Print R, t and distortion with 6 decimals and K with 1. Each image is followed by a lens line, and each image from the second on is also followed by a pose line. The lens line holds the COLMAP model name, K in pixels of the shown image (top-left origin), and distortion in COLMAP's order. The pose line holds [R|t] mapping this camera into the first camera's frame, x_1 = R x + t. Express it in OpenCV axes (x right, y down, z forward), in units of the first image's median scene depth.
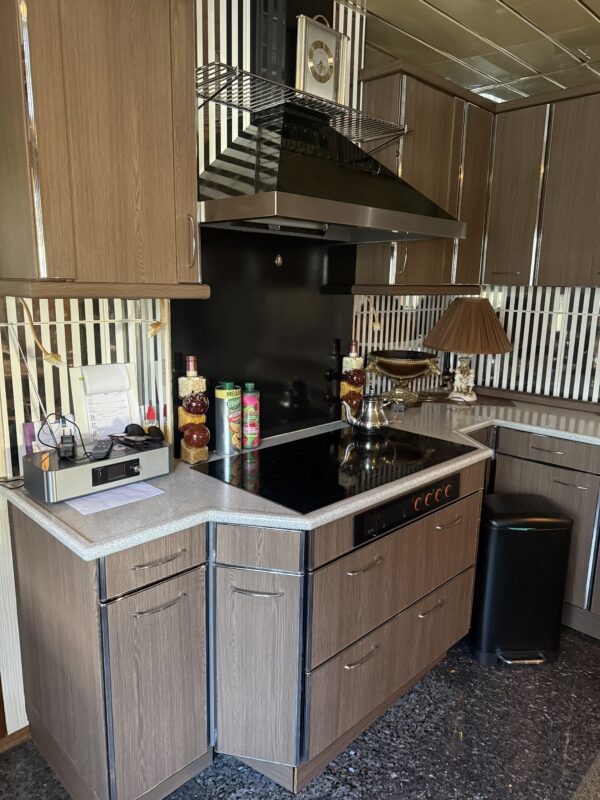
lens RADIAL K [[554.9, 0, 282.1], [0, 554.9, 402.9], [0, 0, 1]] dist [0.027735, -0.018470]
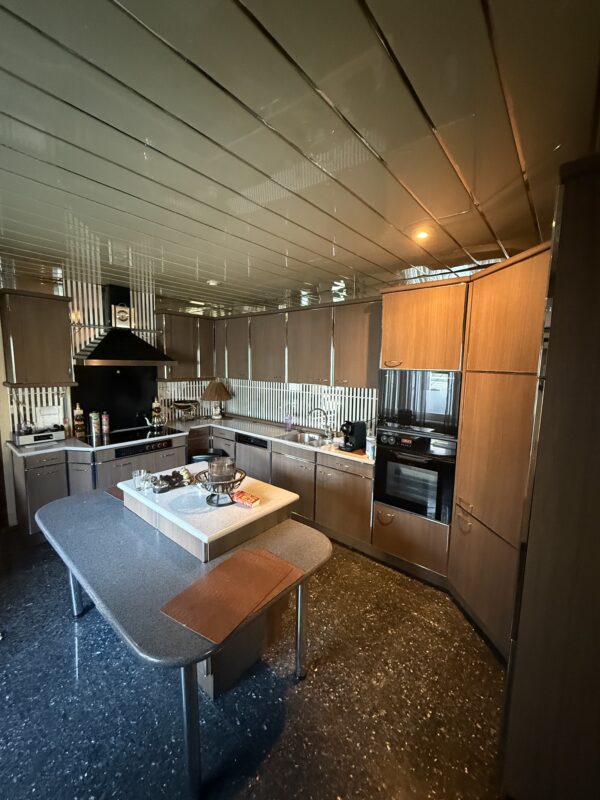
lens RADIAL K [[320.0, 0, 299.2], [0, 320.0, 400.1], [0, 0, 1]] dist [0.000047, 0.000511]
pose [[0.993692, -0.005903, 0.111985, 0.770122], [0.015535, 0.996232, -0.085331, 0.064908], [-0.111060, 0.086533, 0.990039, -0.835482]]
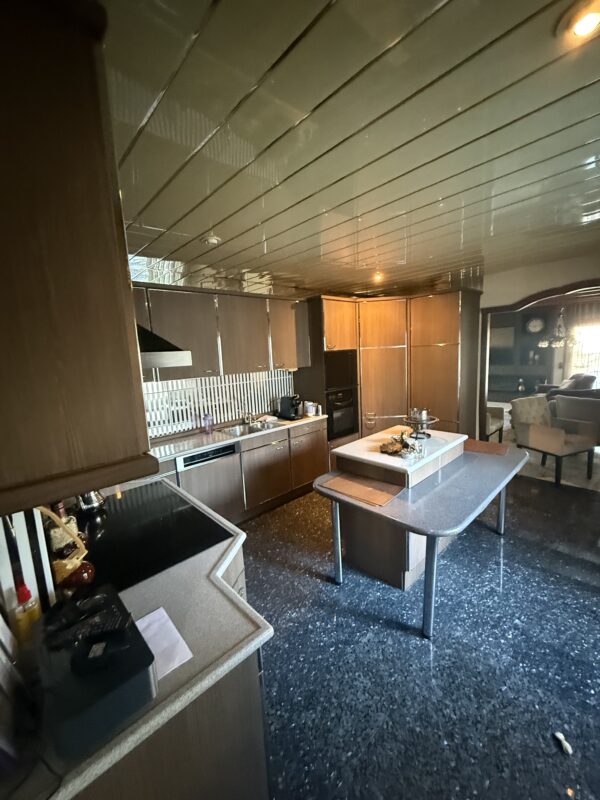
lens RADIAL K [[320.0, 0, 301.9], [0, 320.0, 400.8], [0, 0, 1]] dist [0.000047, 0.000511]
pose [[-0.005229, -0.163990, 0.986448, -0.589483], [0.250886, 0.954695, 0.160041, -0.204876], [-0.968002, 0.248323, 0.036150, 0.455732]]
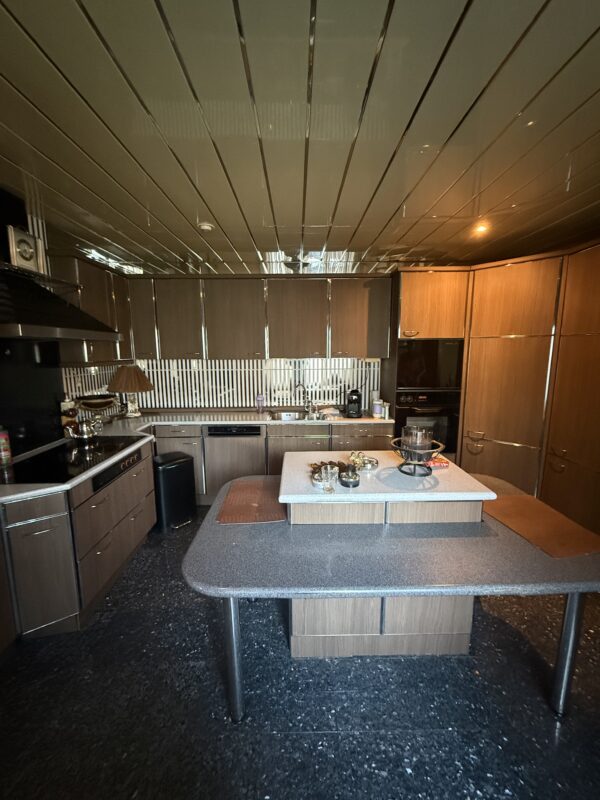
lens RADIAL K [[320.0, 0, 300.8], [0, 320.0, 400.0], [0, 0, 1]] dist [0.000047, 0.000511]
pose [[0.678883, -0.127307, 0.723126, -0.123377], [0.161514, 0.986624, 0.022063, 0.012503], [-0.716262, 0.101817, 0.690363, -0.304163]]
